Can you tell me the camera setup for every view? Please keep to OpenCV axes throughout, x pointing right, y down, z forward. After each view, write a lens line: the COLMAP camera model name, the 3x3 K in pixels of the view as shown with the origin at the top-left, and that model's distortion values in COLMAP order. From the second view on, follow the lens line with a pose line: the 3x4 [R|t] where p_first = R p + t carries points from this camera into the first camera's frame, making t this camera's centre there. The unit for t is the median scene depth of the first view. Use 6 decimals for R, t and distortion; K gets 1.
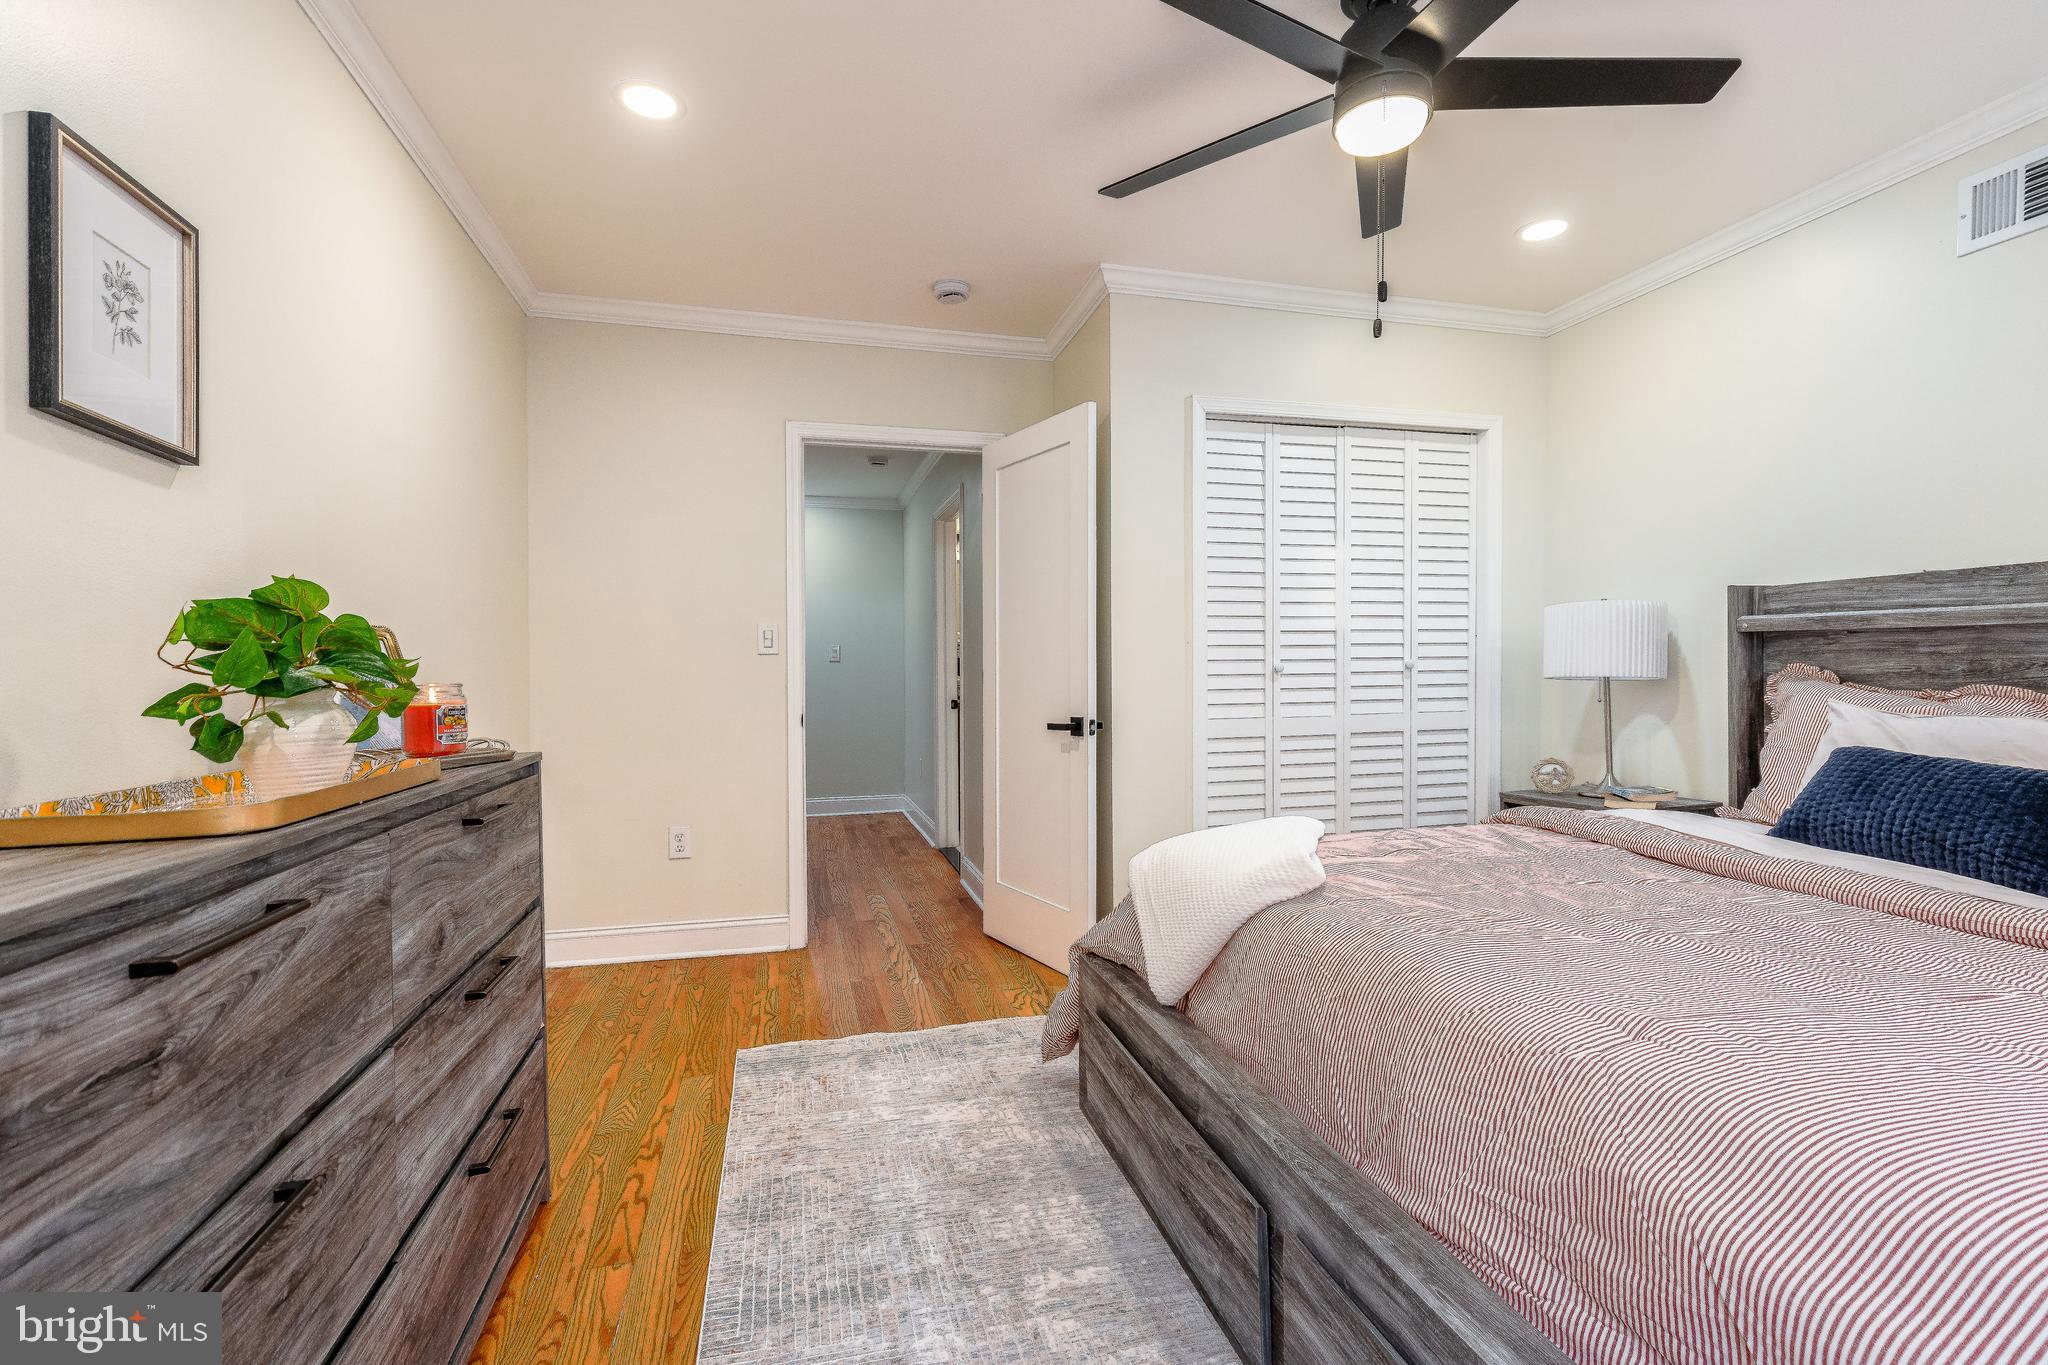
lens RADIAL K [[925.9, 0, 1021.7], [0, 925.9, 687.2], [0, 0, 1]] dist [0.007391, -0.000180]
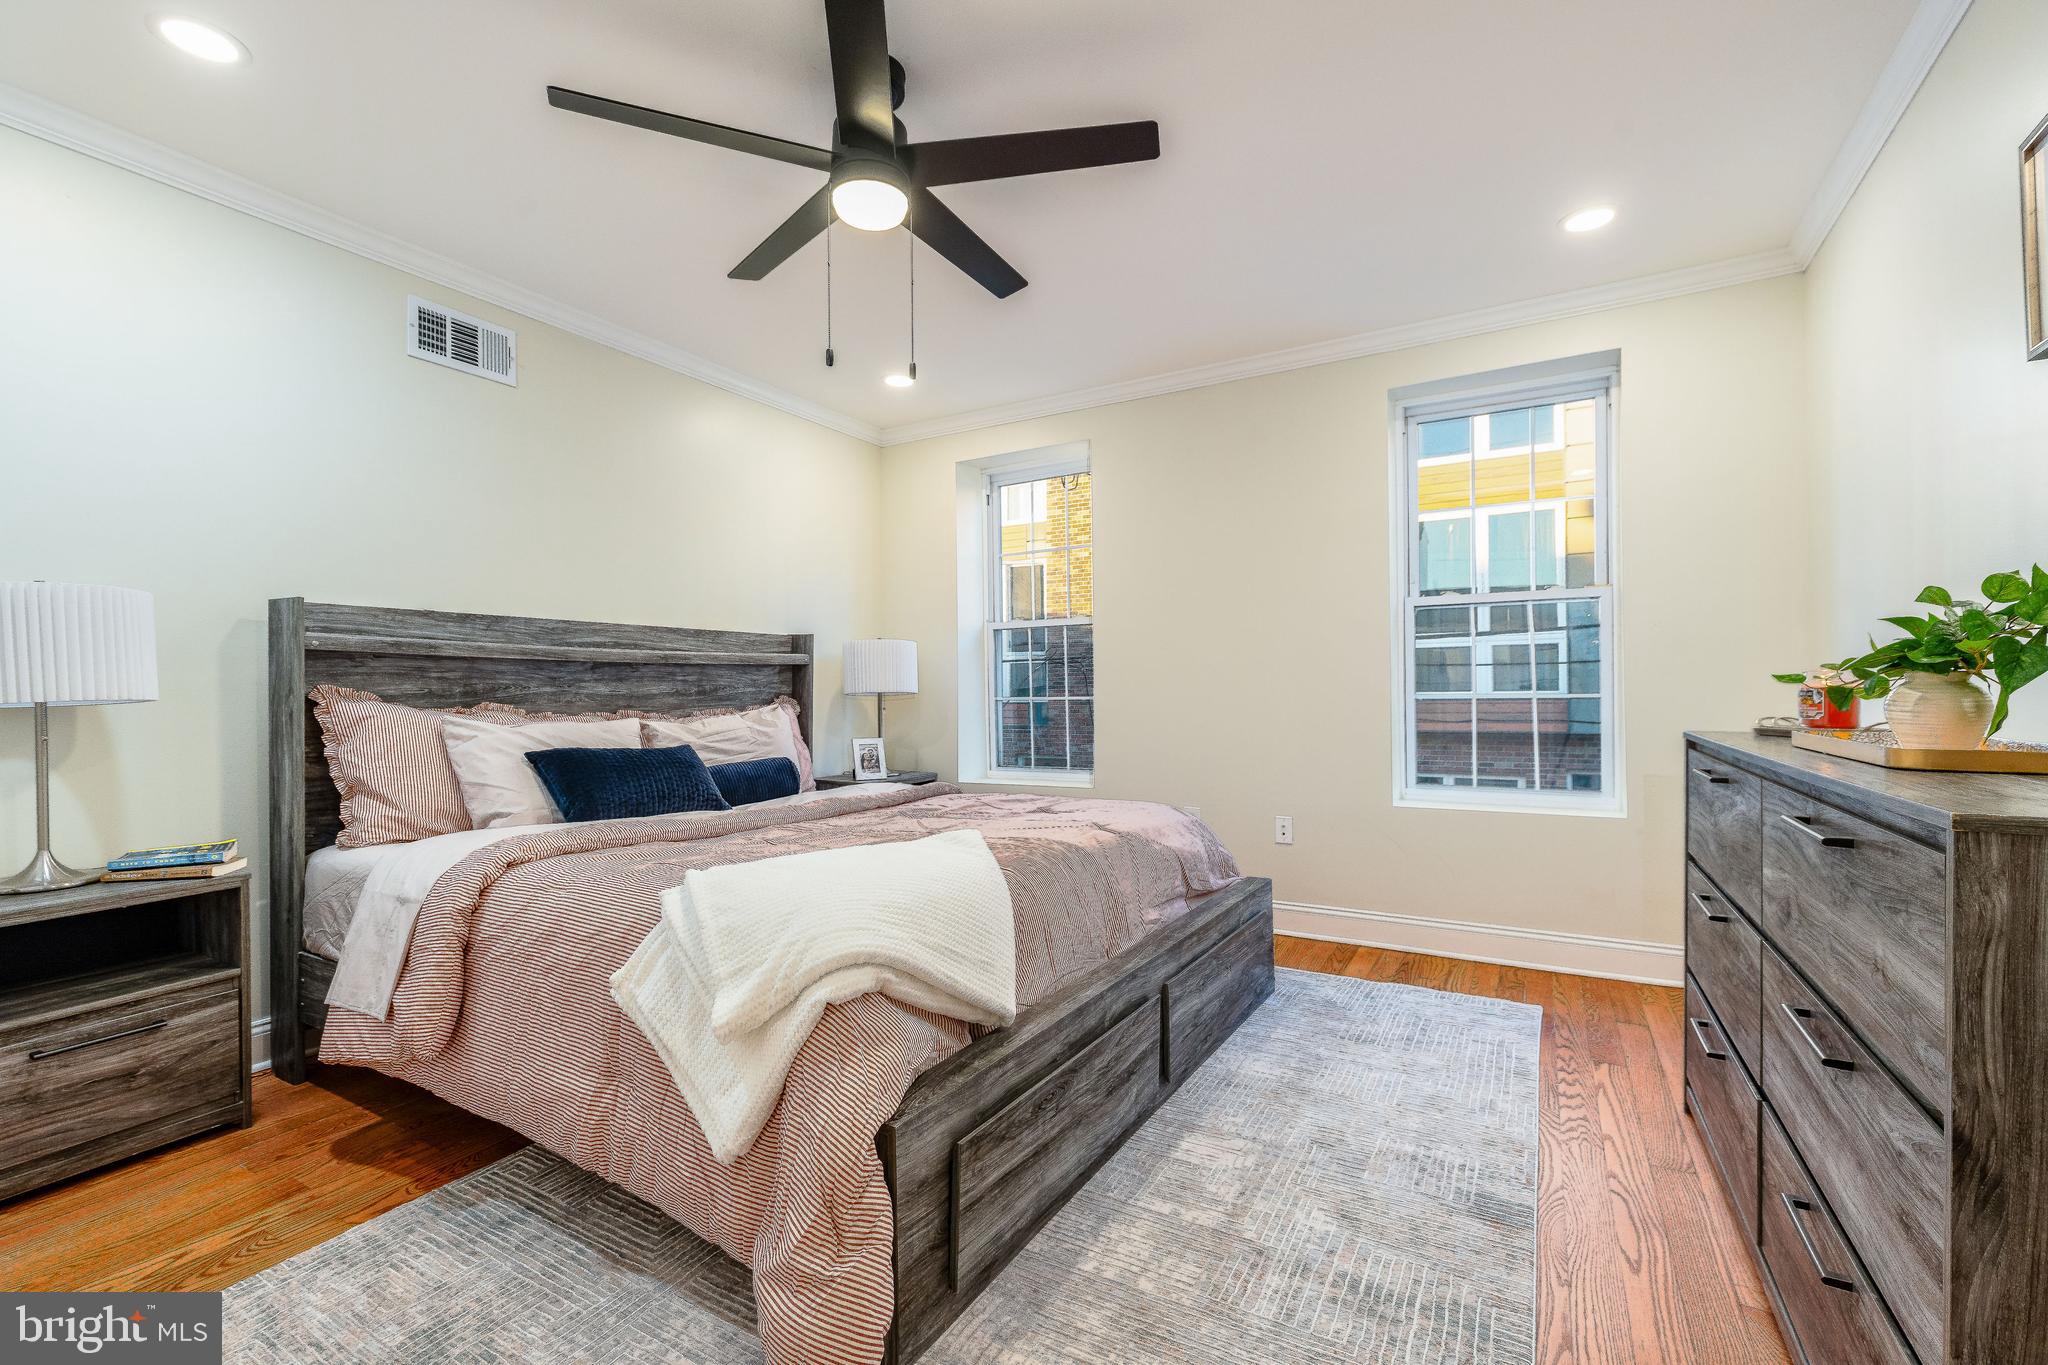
lens RADIAL K [[925.9, 0, 1015.0], [0, 925.9, 690.8], [0, 0, 1]] dist [0.007391, -0.000180]
pose [[-0.716968, 0.015467, 0.696934, -0.412202], [0.024027, 0.999708, 0.002531, -0.004242], [-0.696692, 0.018560, -0.717131, 1.320747]]
